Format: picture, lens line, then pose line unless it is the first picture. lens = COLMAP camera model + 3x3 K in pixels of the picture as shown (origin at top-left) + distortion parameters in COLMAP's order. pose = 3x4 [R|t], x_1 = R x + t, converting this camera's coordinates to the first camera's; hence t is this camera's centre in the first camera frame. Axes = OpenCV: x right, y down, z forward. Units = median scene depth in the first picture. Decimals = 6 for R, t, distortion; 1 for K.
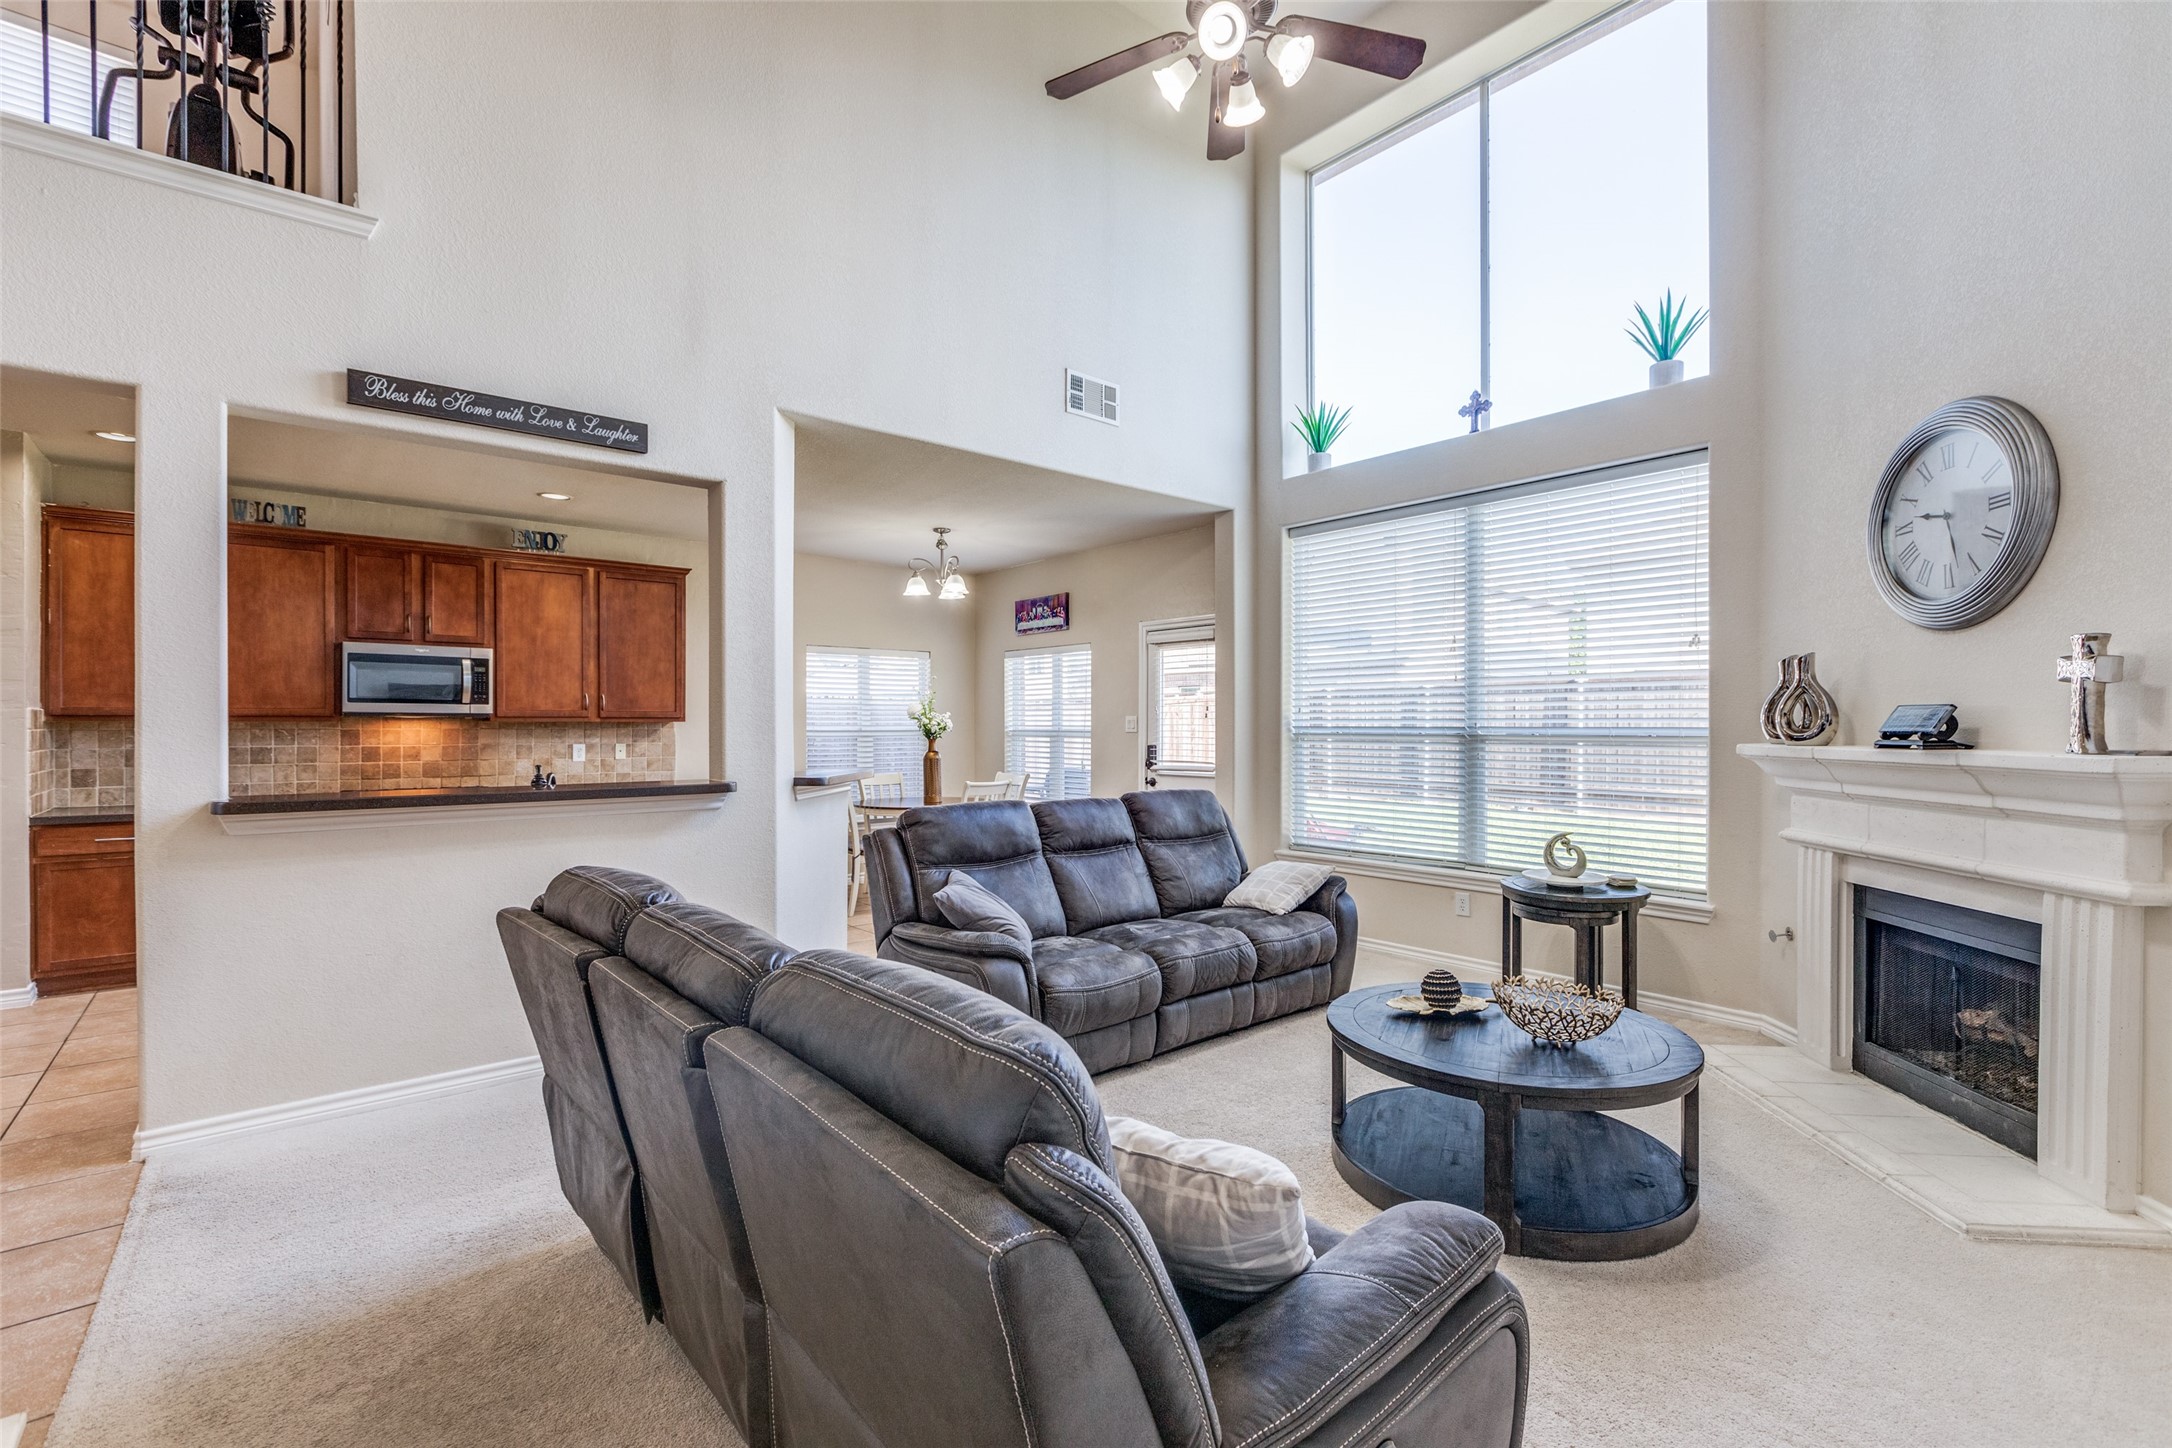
lens RADIAL K [[965.0, 0, 1086.0], [0, 965.0, 724.0], [0, 0, 1]] dist [-0.003622, -0.001027]
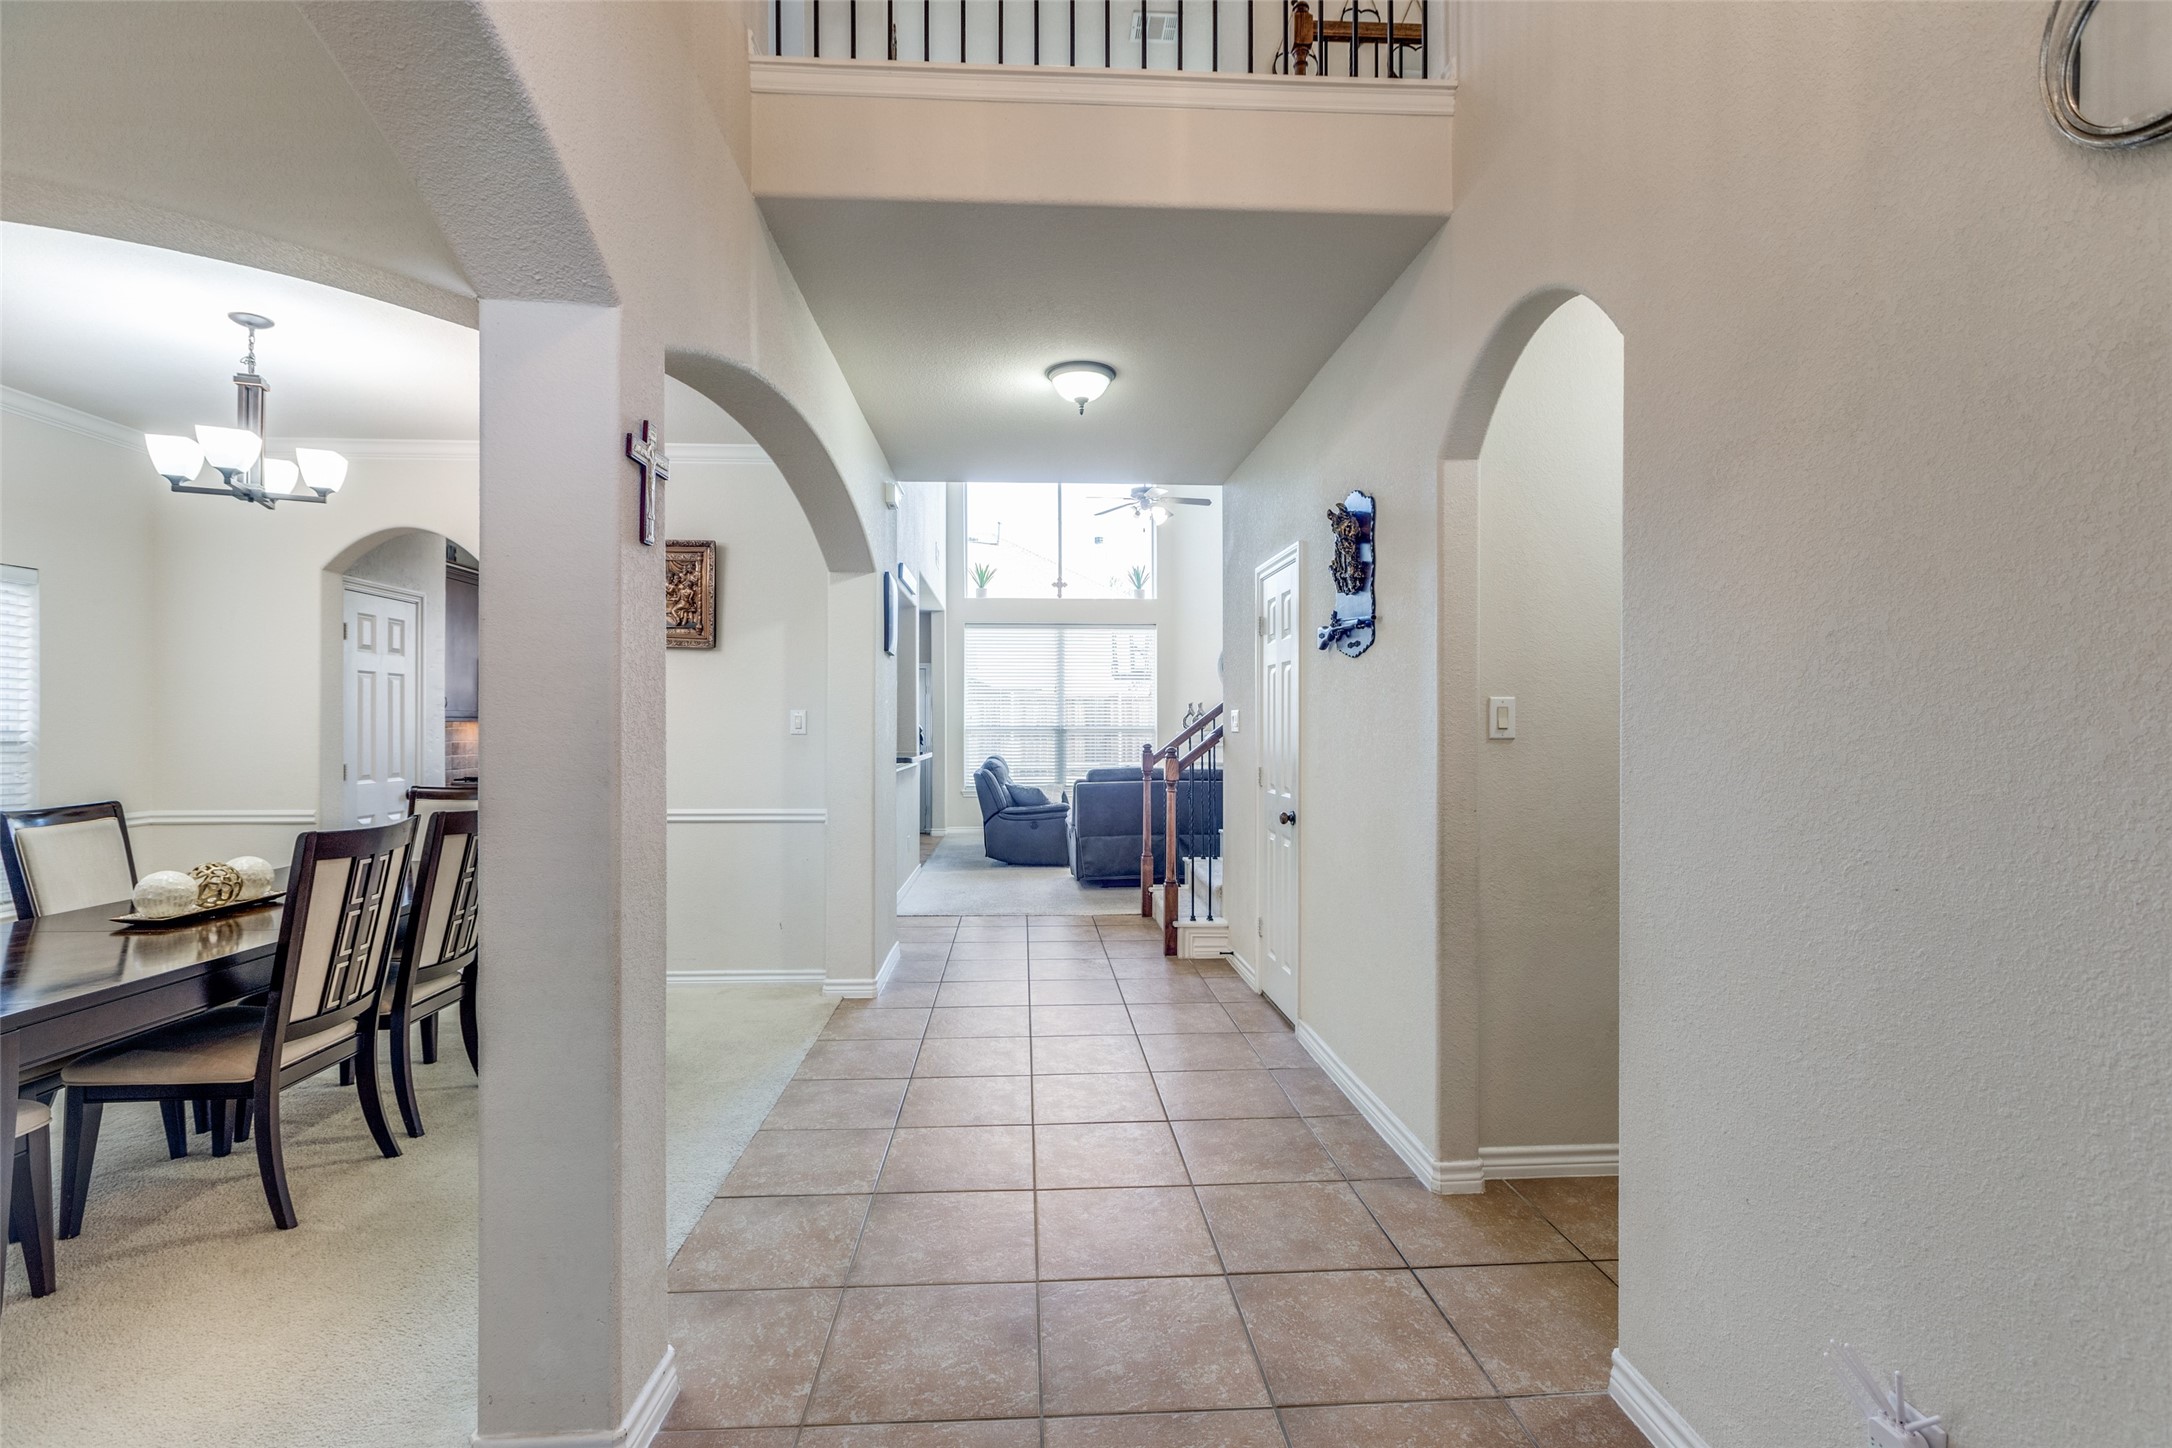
lens RADIAL K [[995.1, 0, 1070.2], [0, 995.1, 724.2], [0, 0, 1]] dist [-0.002200, -0.000165]
pose [[0.598913, 0.000812, 0.800814, -1.298715], [-0.000248, 1.000000, -0.000829, 0.000634], [-0.800814, 0.000297, 0.598913, -0.374332]]
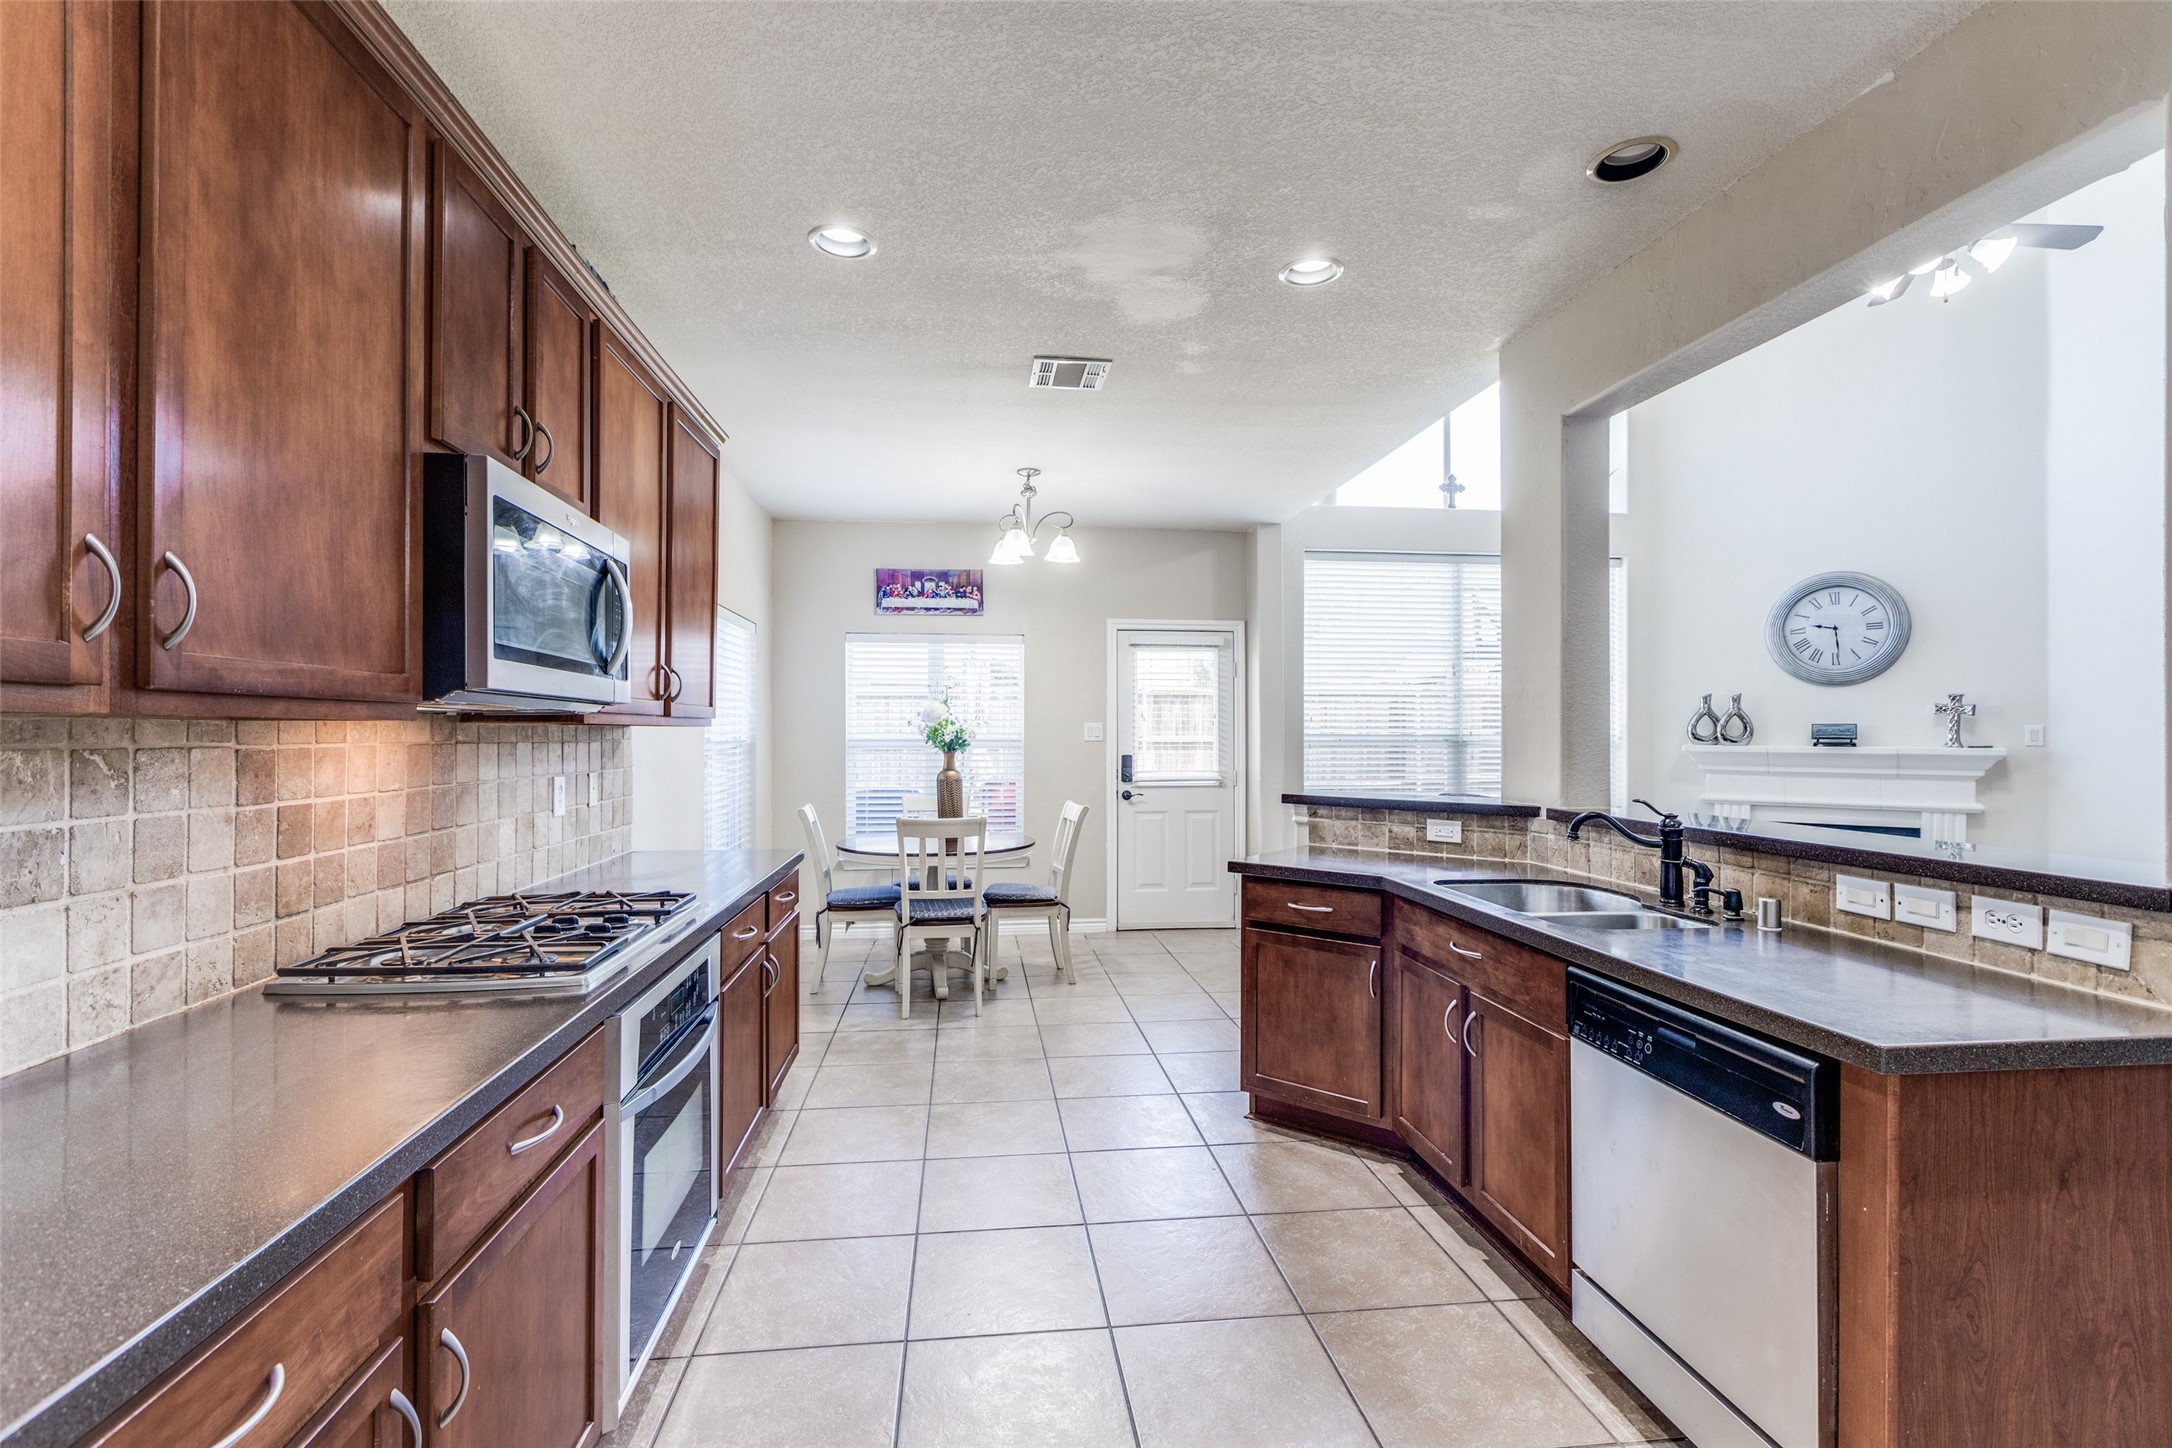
lens RADIAL K [[979.4, 0, 1056.3], [0, 979.4, 726.2], [0, 0, 1]] dist [-0.000037, 0.000202]
pose [[0.550406, 0.006289, 0.834873, -0.878583], [-0.002498, 0.999980, -0.005886, 0.000365], [-0.834893, 0.001154, 0.550410, 0.645513]]
